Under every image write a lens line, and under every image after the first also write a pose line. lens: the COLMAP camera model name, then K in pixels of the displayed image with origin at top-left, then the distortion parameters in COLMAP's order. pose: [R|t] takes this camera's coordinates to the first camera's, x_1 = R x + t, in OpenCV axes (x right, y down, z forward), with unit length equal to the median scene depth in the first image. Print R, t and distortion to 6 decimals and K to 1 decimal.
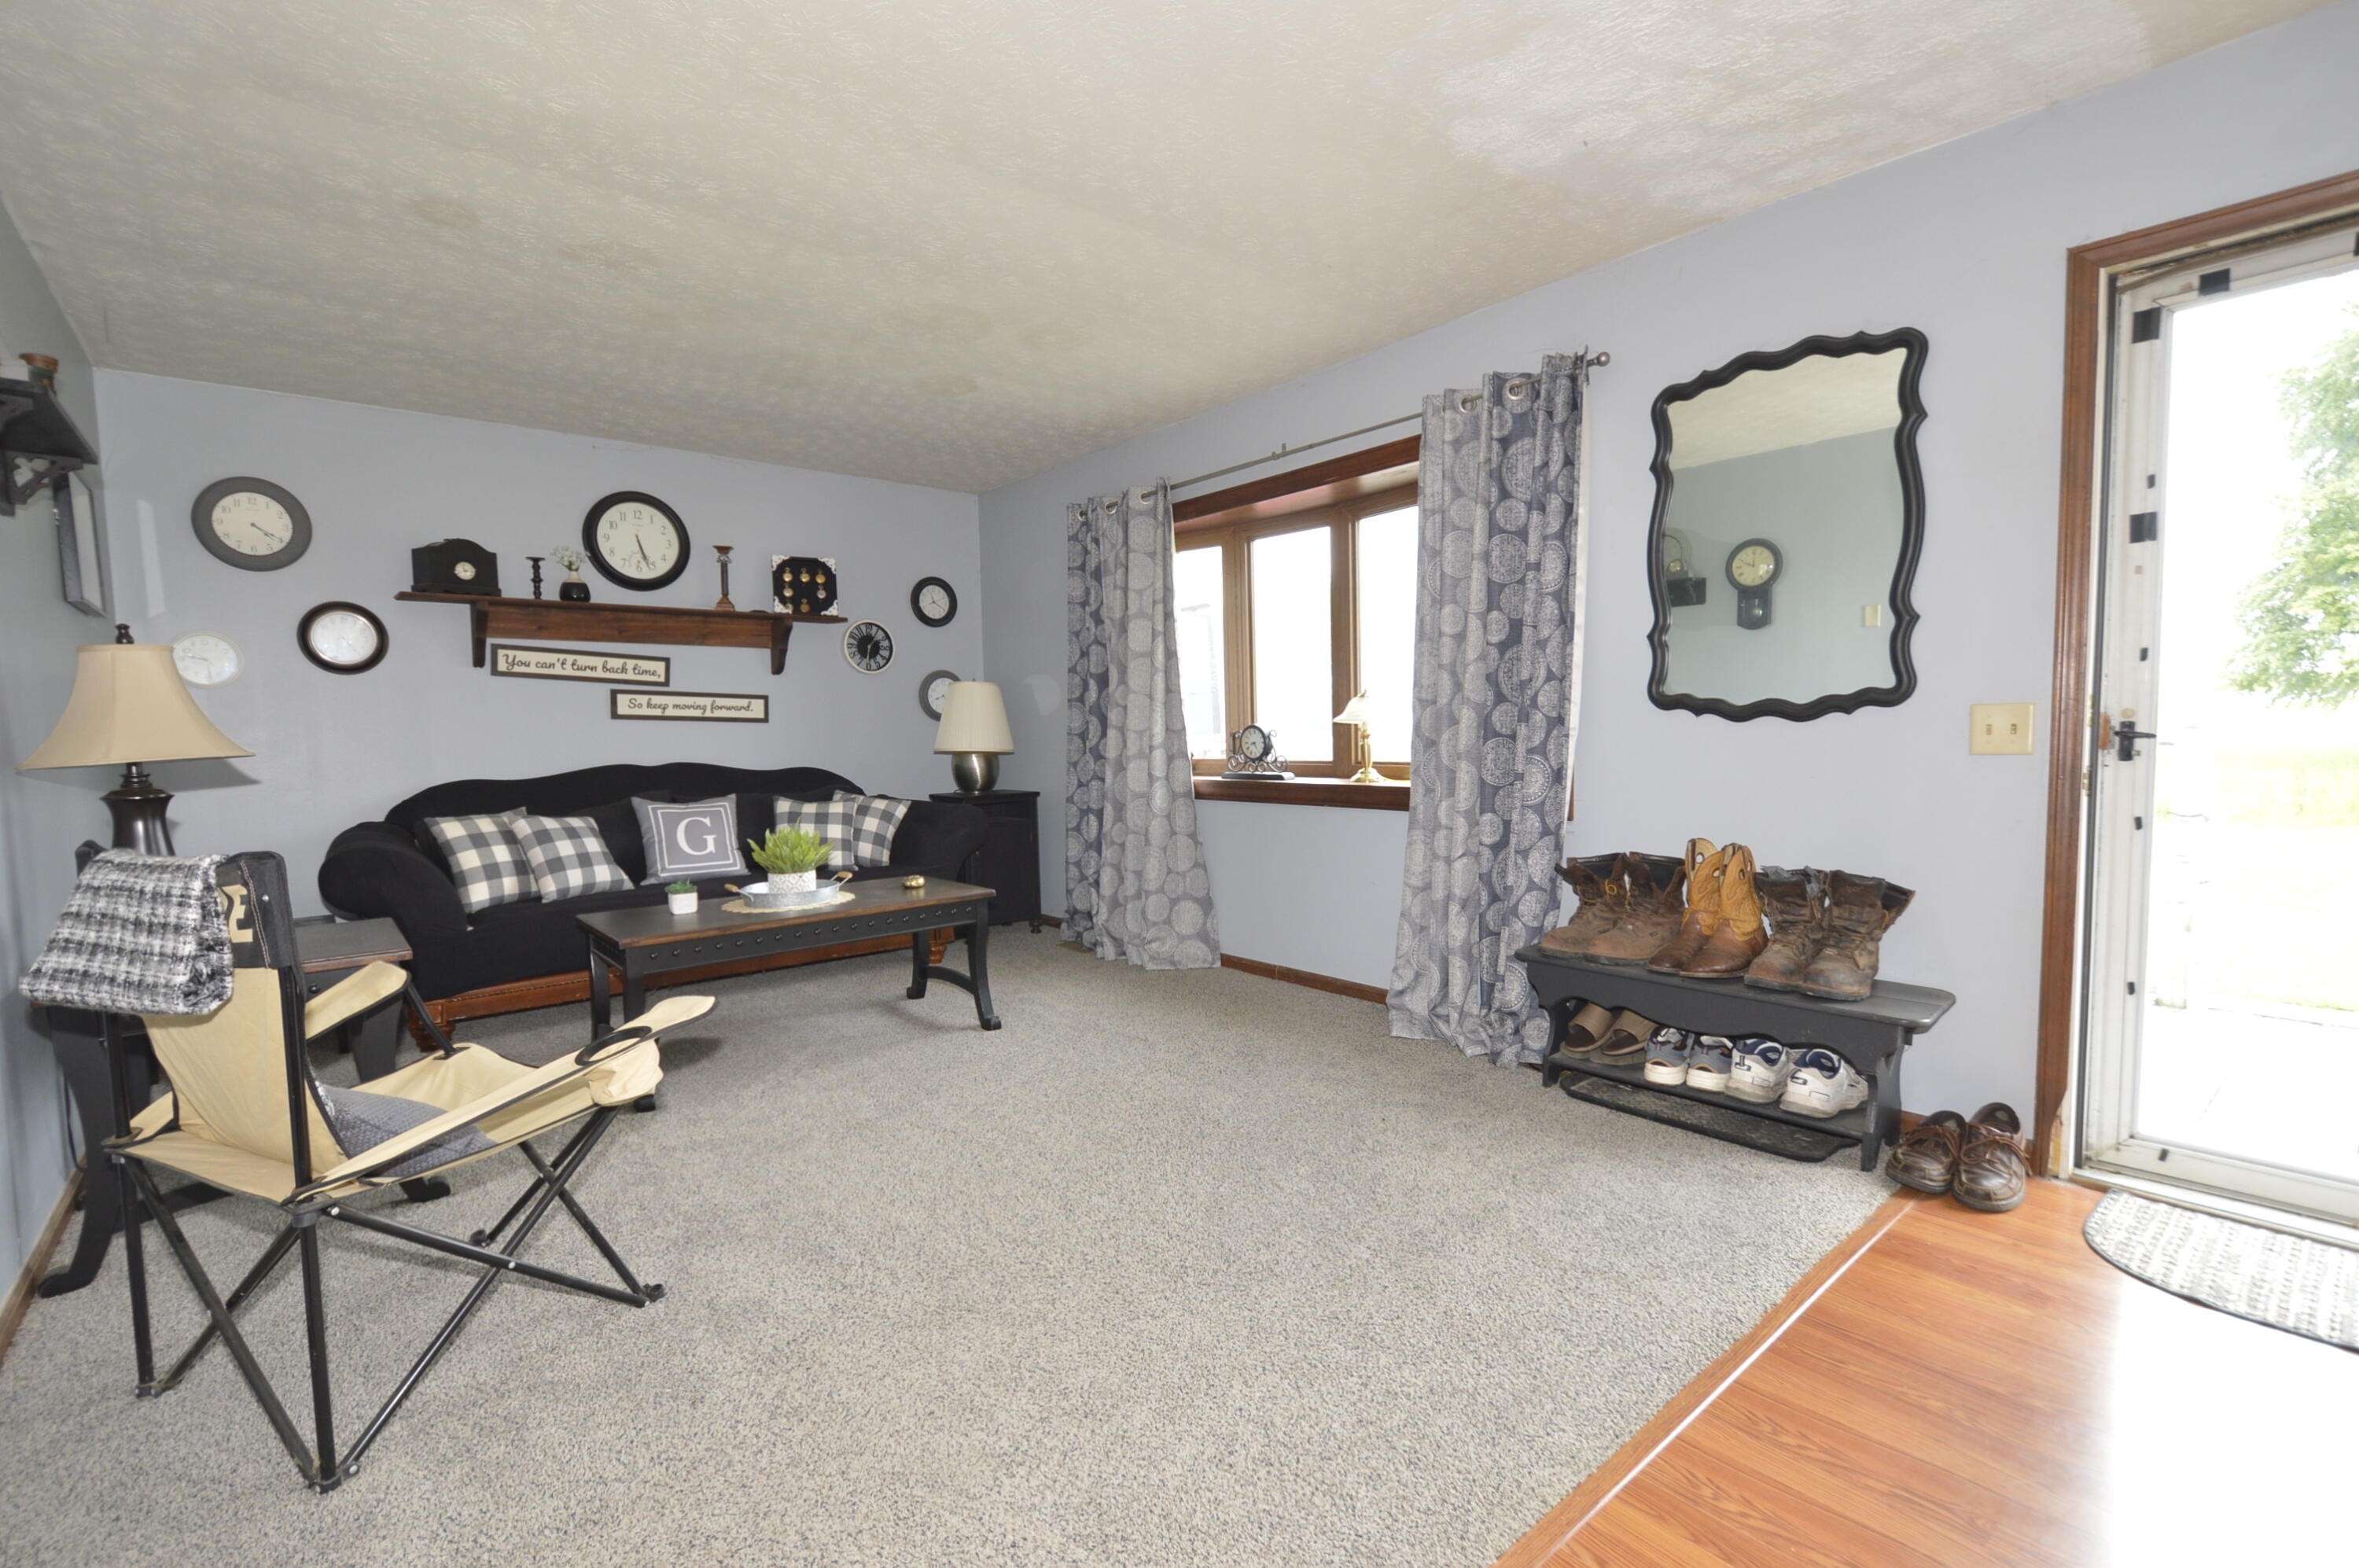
lens RADIAL K [[1055.9, 0, 1178.6], [0, 1055.9, 805.7], [0, 0, 1]] dist [0.011794, -0.008069]
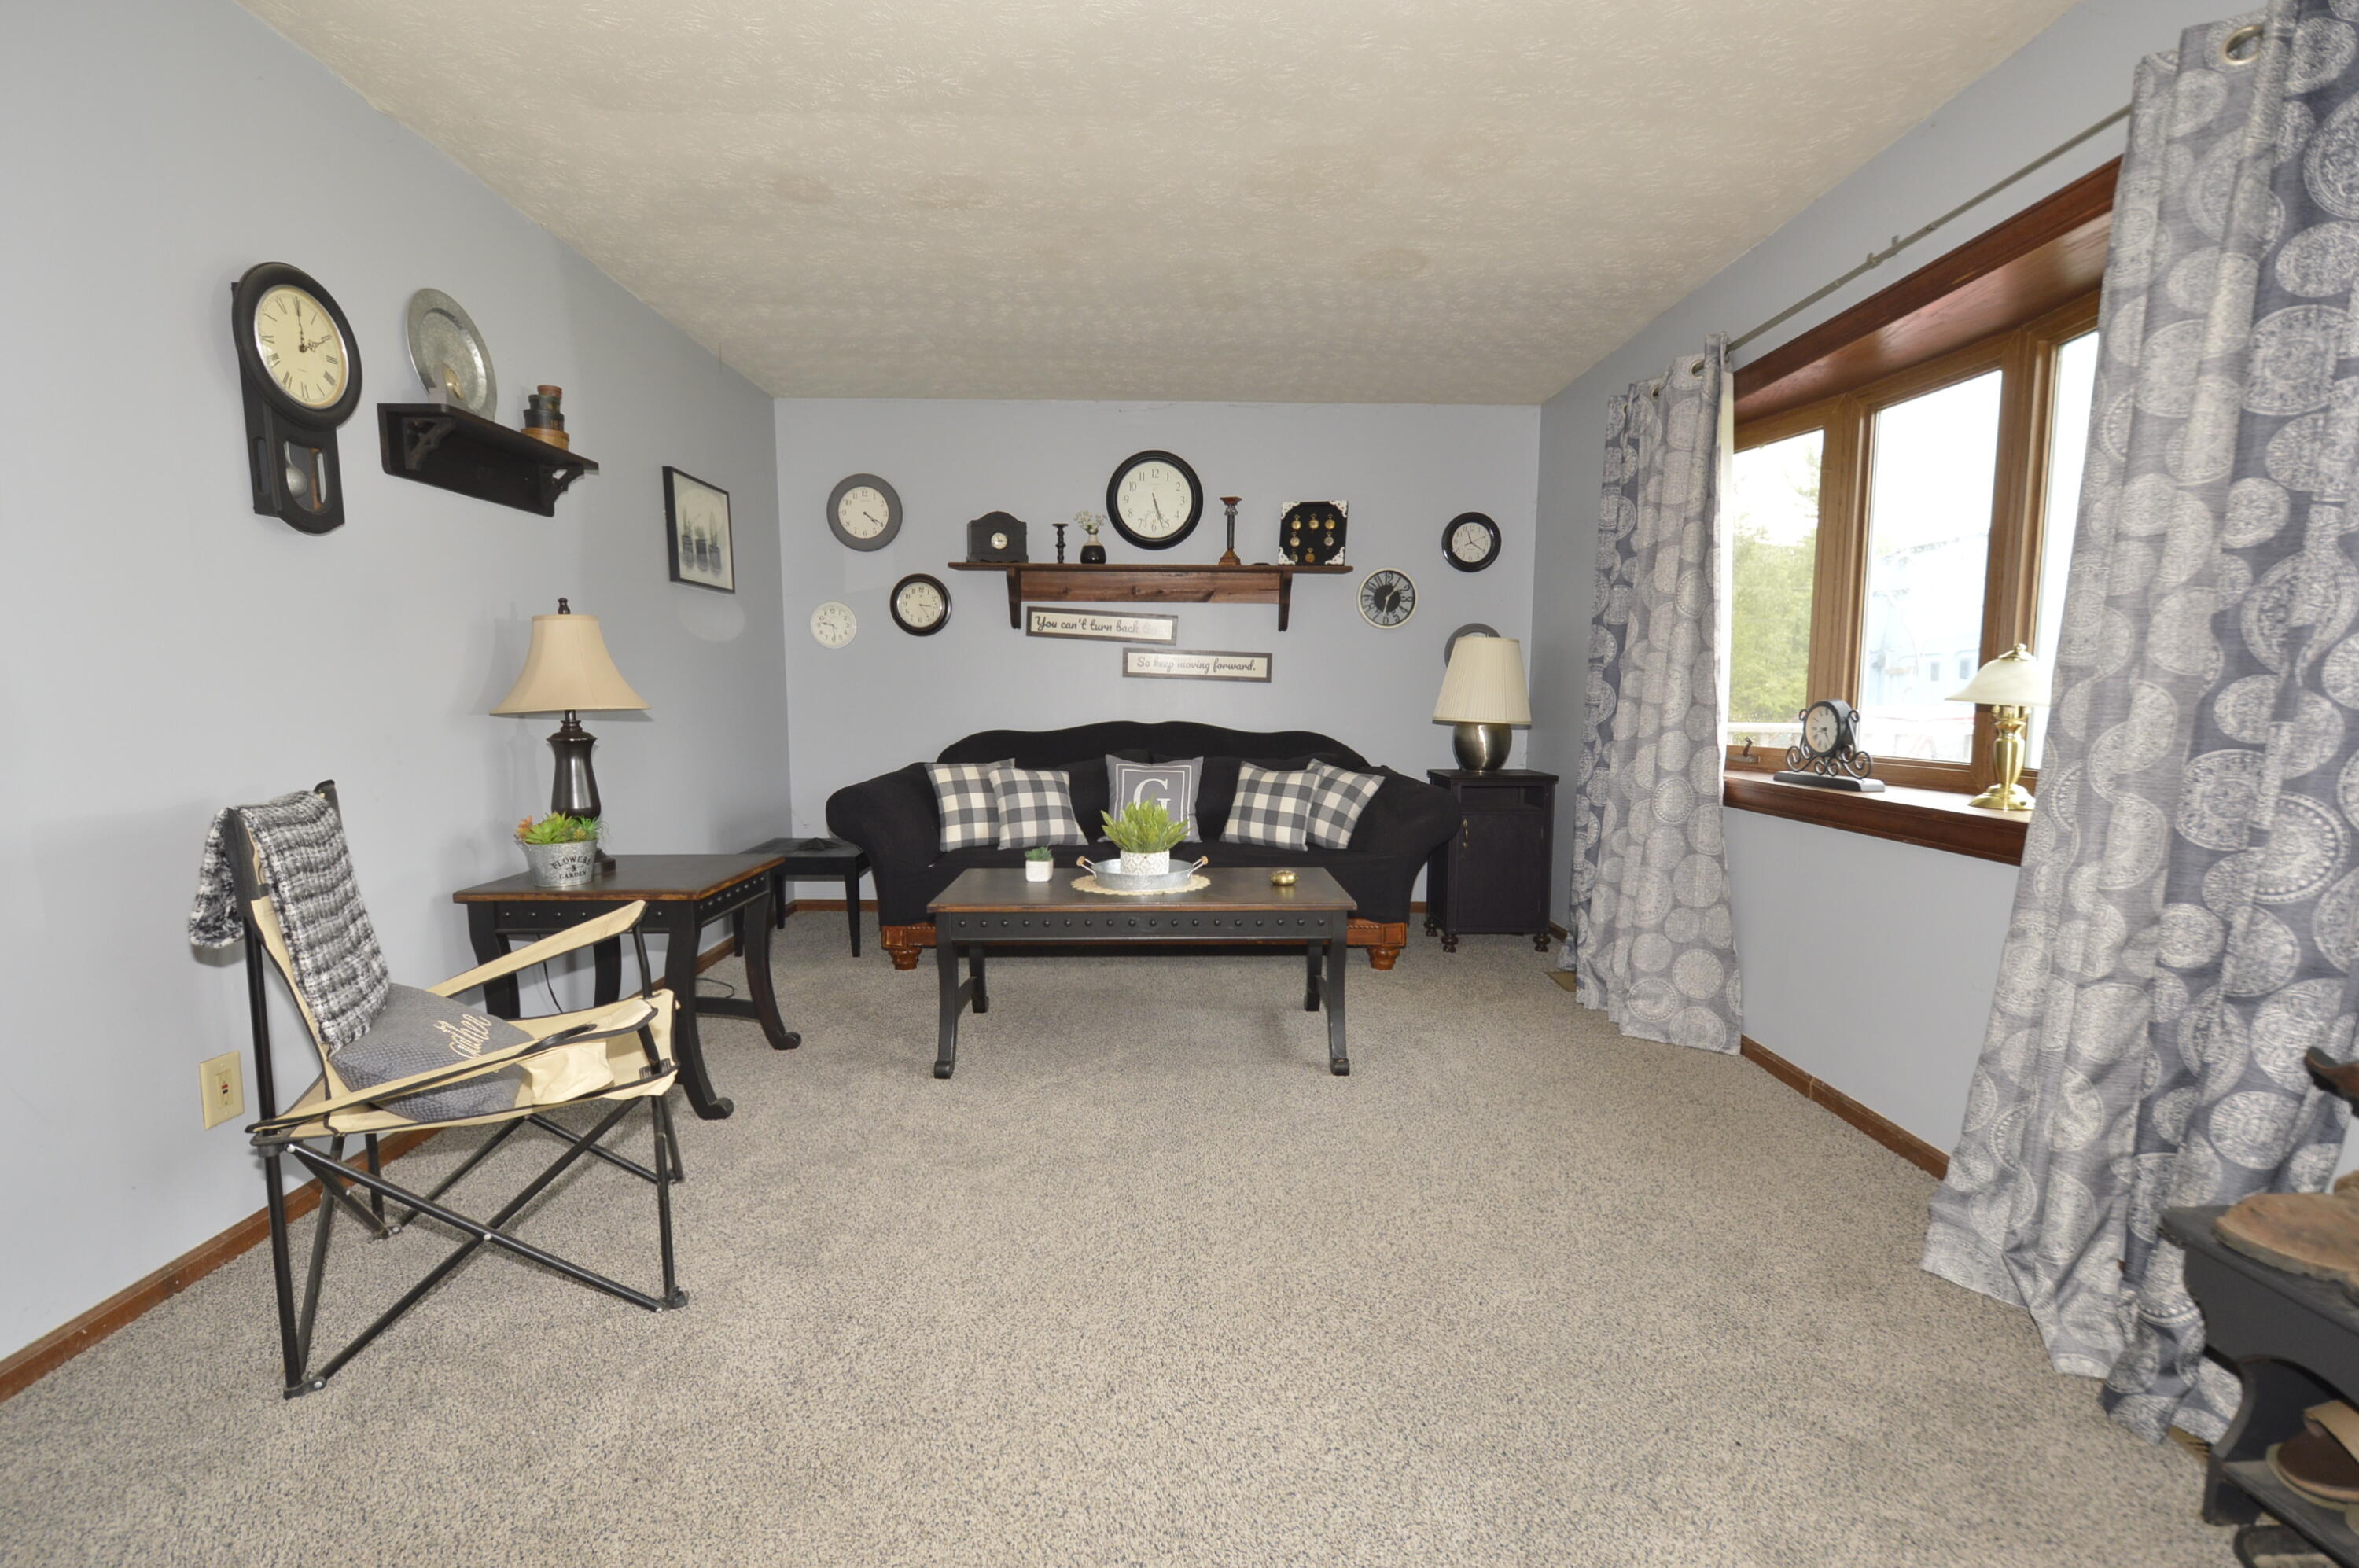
lens RADIAL K [[1055.9, 0, 1178.6], [0, 1055.9, 805.7], [0, 0, 1]] dist [0.011794, -0.008069]
pose [[0.774111, 0.091512, -0.626401, 0.173036], [-0.064899, 0.995755, 0.065268, -0.028806], [0.629715, -0.009872, 0.776764, 0.243517]]
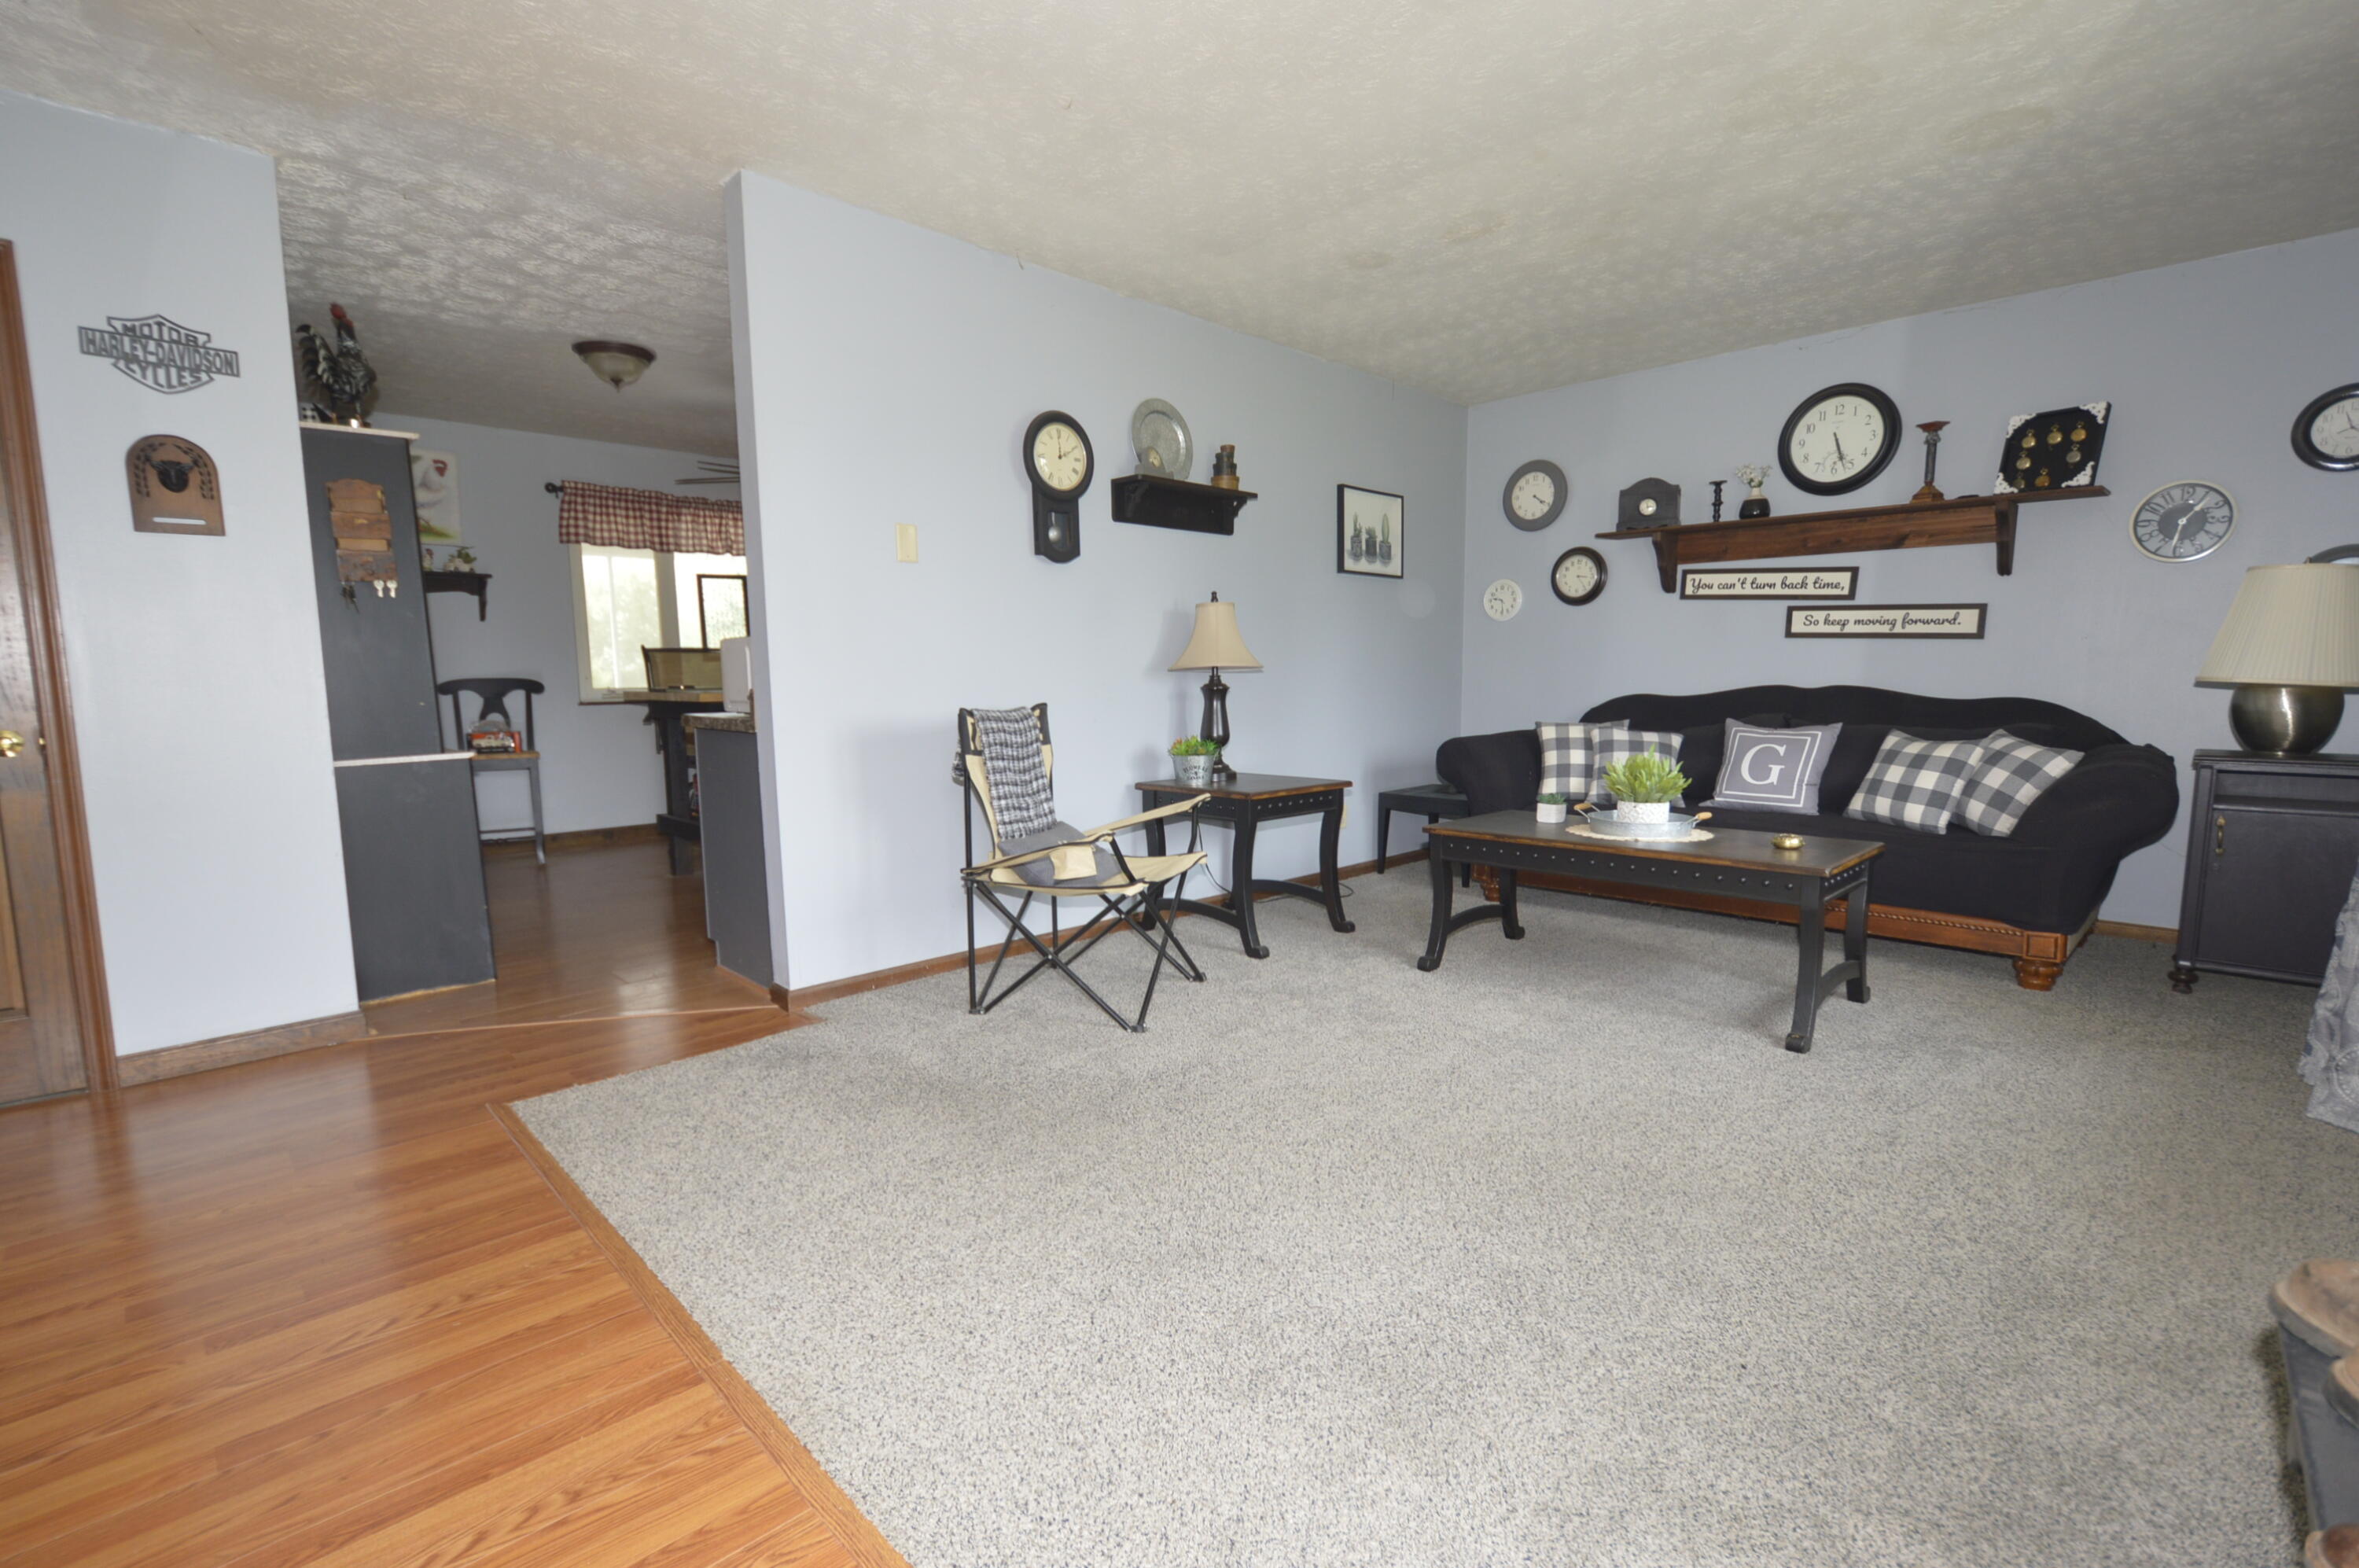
lens RADIAL K [[1055.9, 0, 1178.6], [0, 1055.9, 805.7], [0, 0, 1]] dist [0.011794, -0.008069]
pose [[0.080892, 0.142456, -0.986490, 0.408711], [-0.068803, 0.988171, 0.137057, -0.026369], [0.994345, 0.056786, 0.089736, 0.395030]]
